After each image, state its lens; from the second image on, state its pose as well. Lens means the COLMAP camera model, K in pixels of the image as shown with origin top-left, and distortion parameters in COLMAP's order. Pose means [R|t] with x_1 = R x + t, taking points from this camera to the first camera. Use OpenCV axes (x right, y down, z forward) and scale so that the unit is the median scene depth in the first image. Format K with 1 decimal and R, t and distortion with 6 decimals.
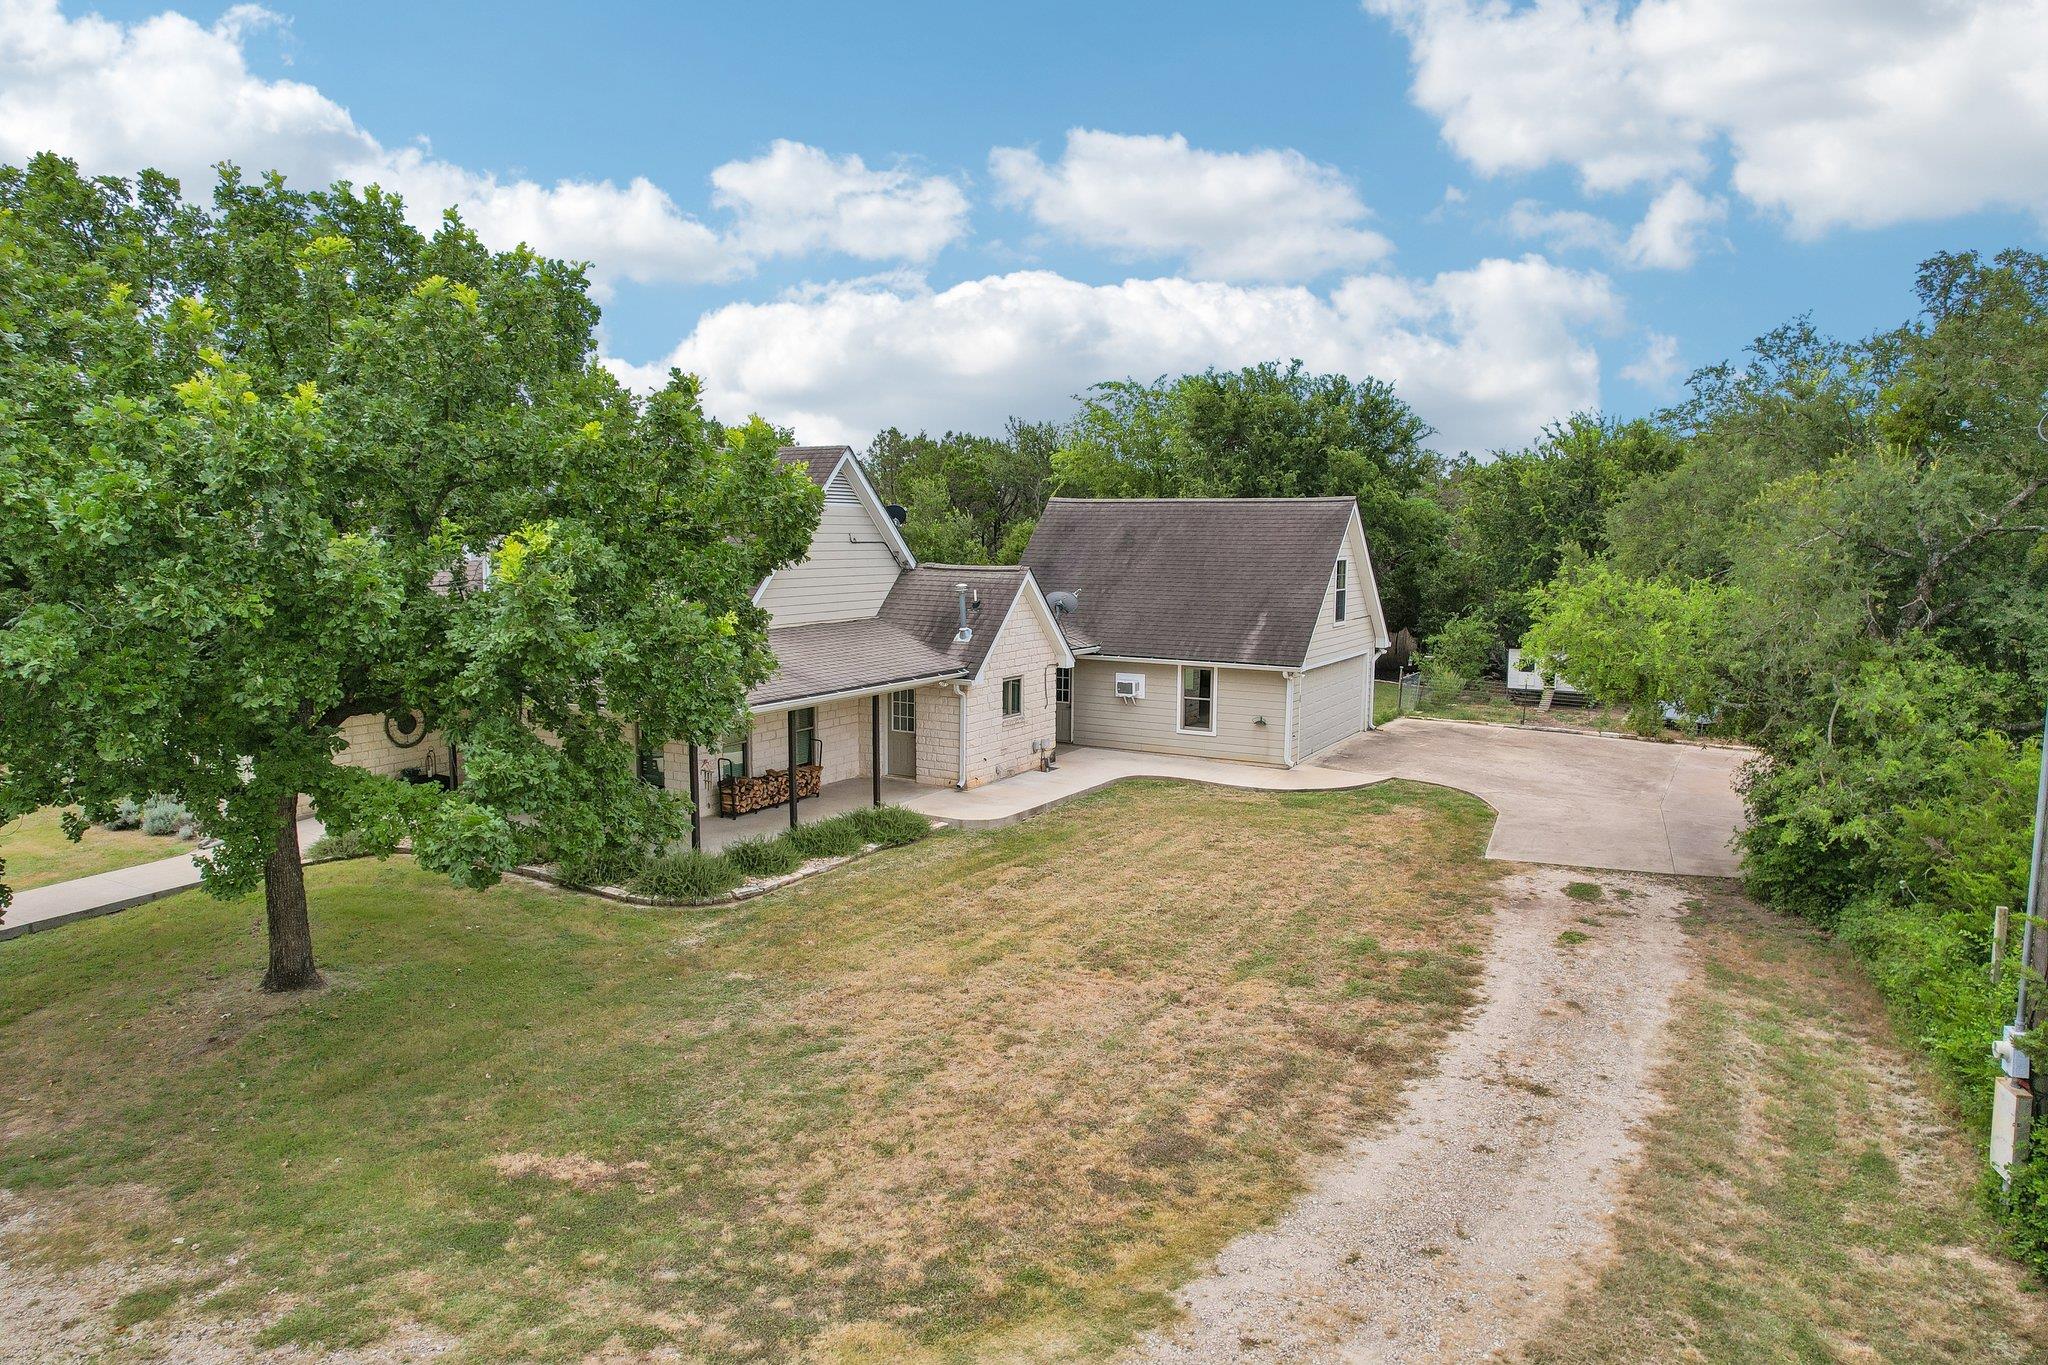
lens RADIAL K [[1308.5, 0, 1024.0], [0, 1308.5, 682.5], [0, 0, 1]] dist [-0.102500, 0.104834]
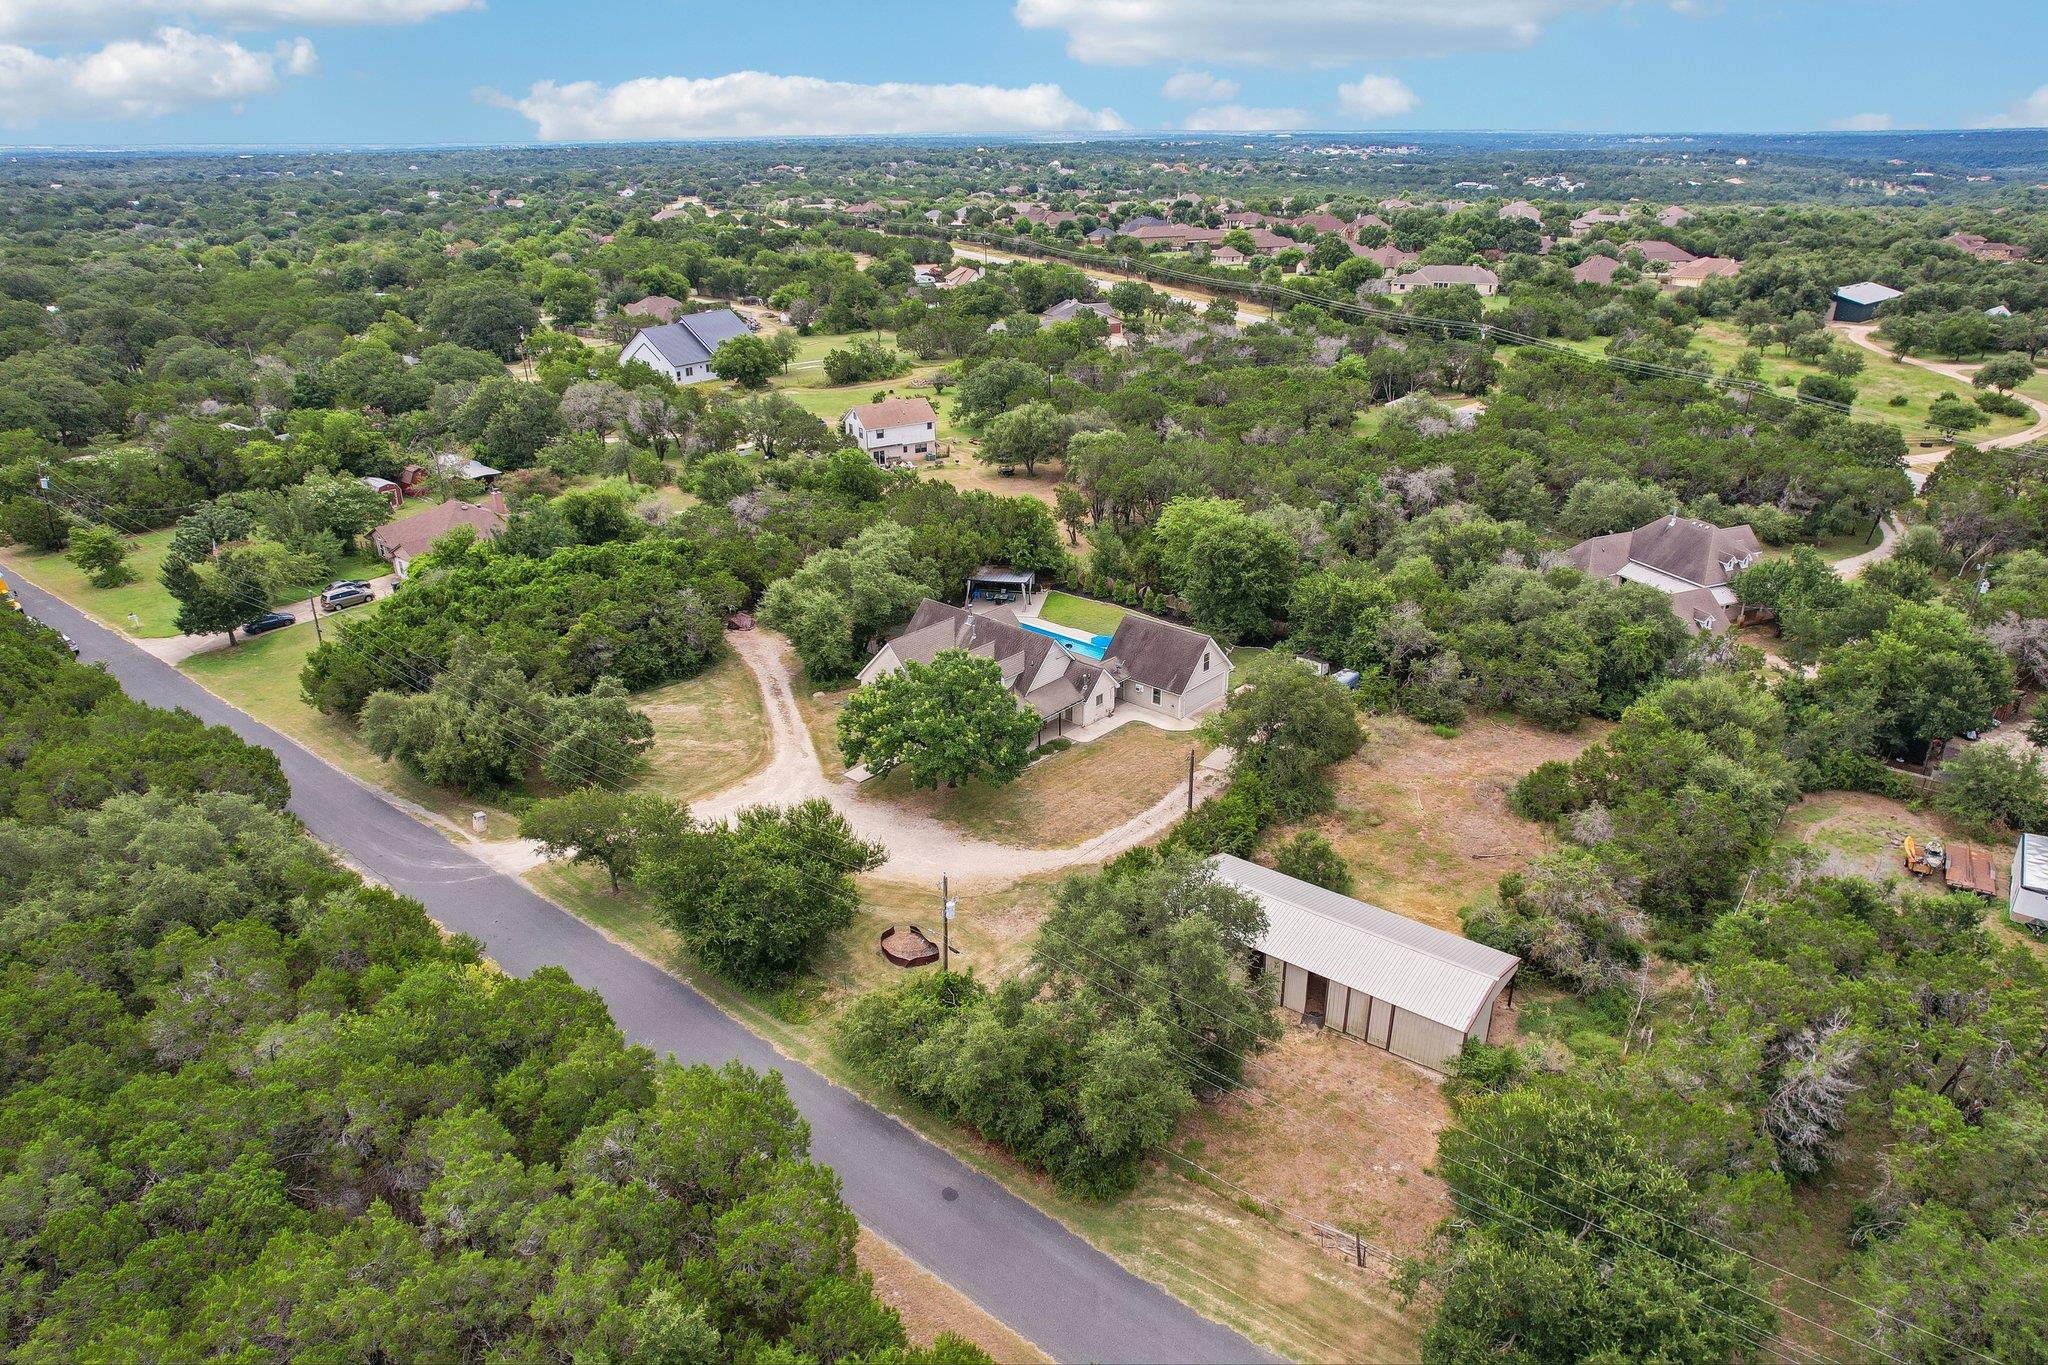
lens RADIAL K [[1308.5, 0, 1024.0], [0, 1308.5, 682.5], [0, 0, 1]] dist [-0.102500, 0.104834]
pose [[0.981394, 0.058226, -0.182962, 0.448328], [-0.005630, 0.961226, 0.275704, -1.036947], [0.191921, -0.269544, 0.943670, -2.468791]]
